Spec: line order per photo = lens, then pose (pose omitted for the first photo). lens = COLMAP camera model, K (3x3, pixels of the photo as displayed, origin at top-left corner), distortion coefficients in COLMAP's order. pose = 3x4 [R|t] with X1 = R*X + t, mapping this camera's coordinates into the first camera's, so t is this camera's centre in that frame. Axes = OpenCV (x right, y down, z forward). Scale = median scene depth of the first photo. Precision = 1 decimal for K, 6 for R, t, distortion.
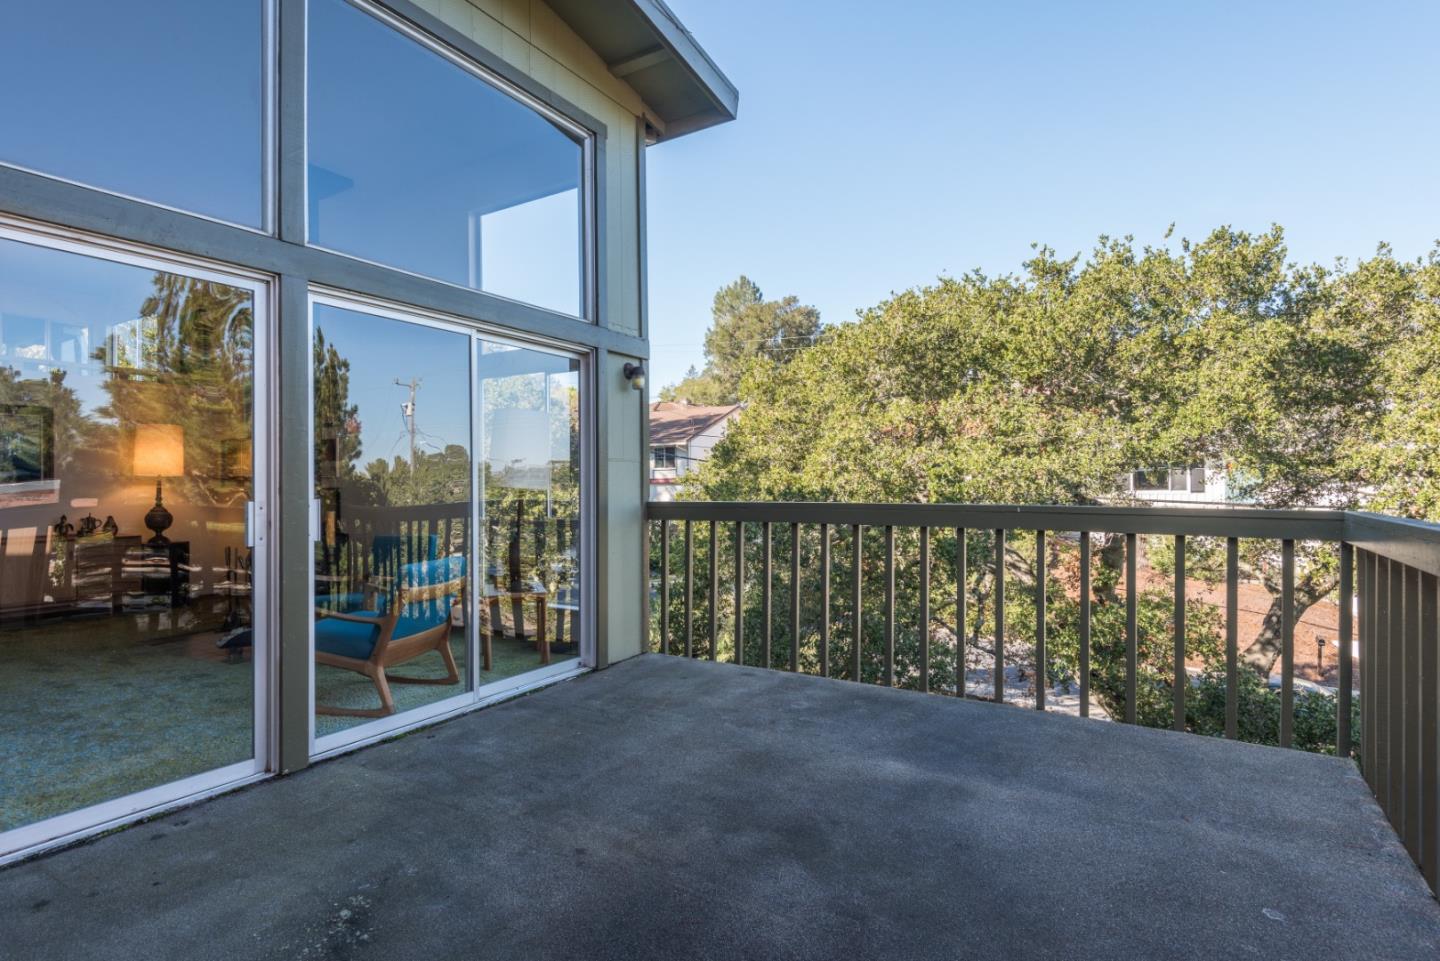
lens RADIAL K [[731.6, 0, 722.4], [0, 731.6, 484.3], [0, 0, 1]] dist [0.021600, -0.001668]
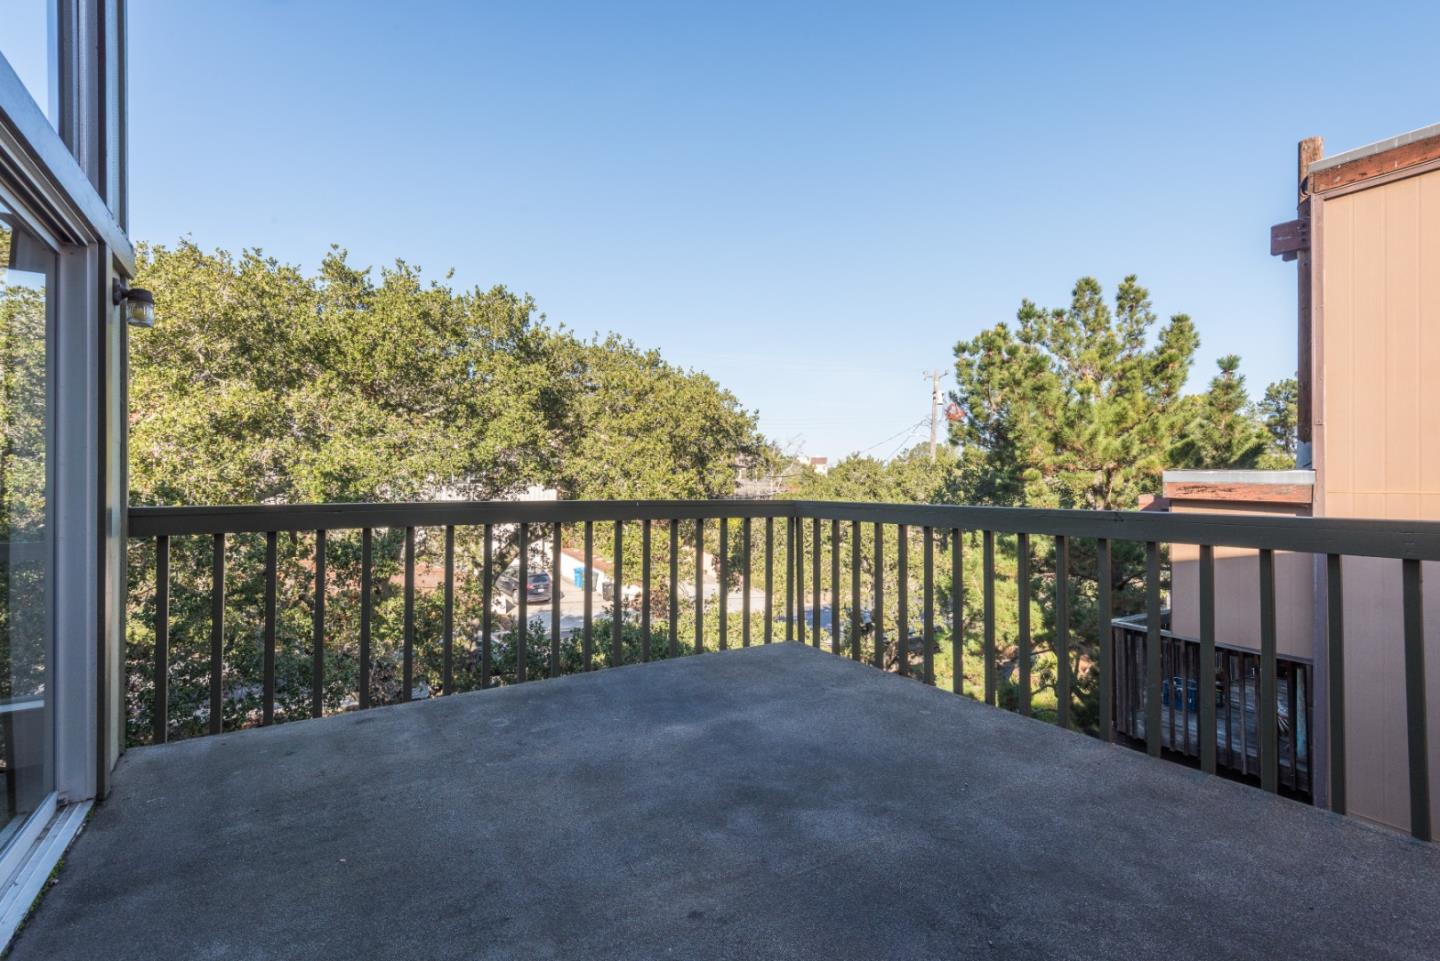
lens RADIAL K [[664.0, 0, 720.8], [0, 664.0, 484.6], [0, 0, 1]] dist [0.018778, -0.001611]
pose [[0.423827, 0.002456, 0.905740, -0.567451], [-0.002688, 0.999995, -0.001454, 0.003230], [-0.905739, -0.001818, 0.423831, 0.418831]]
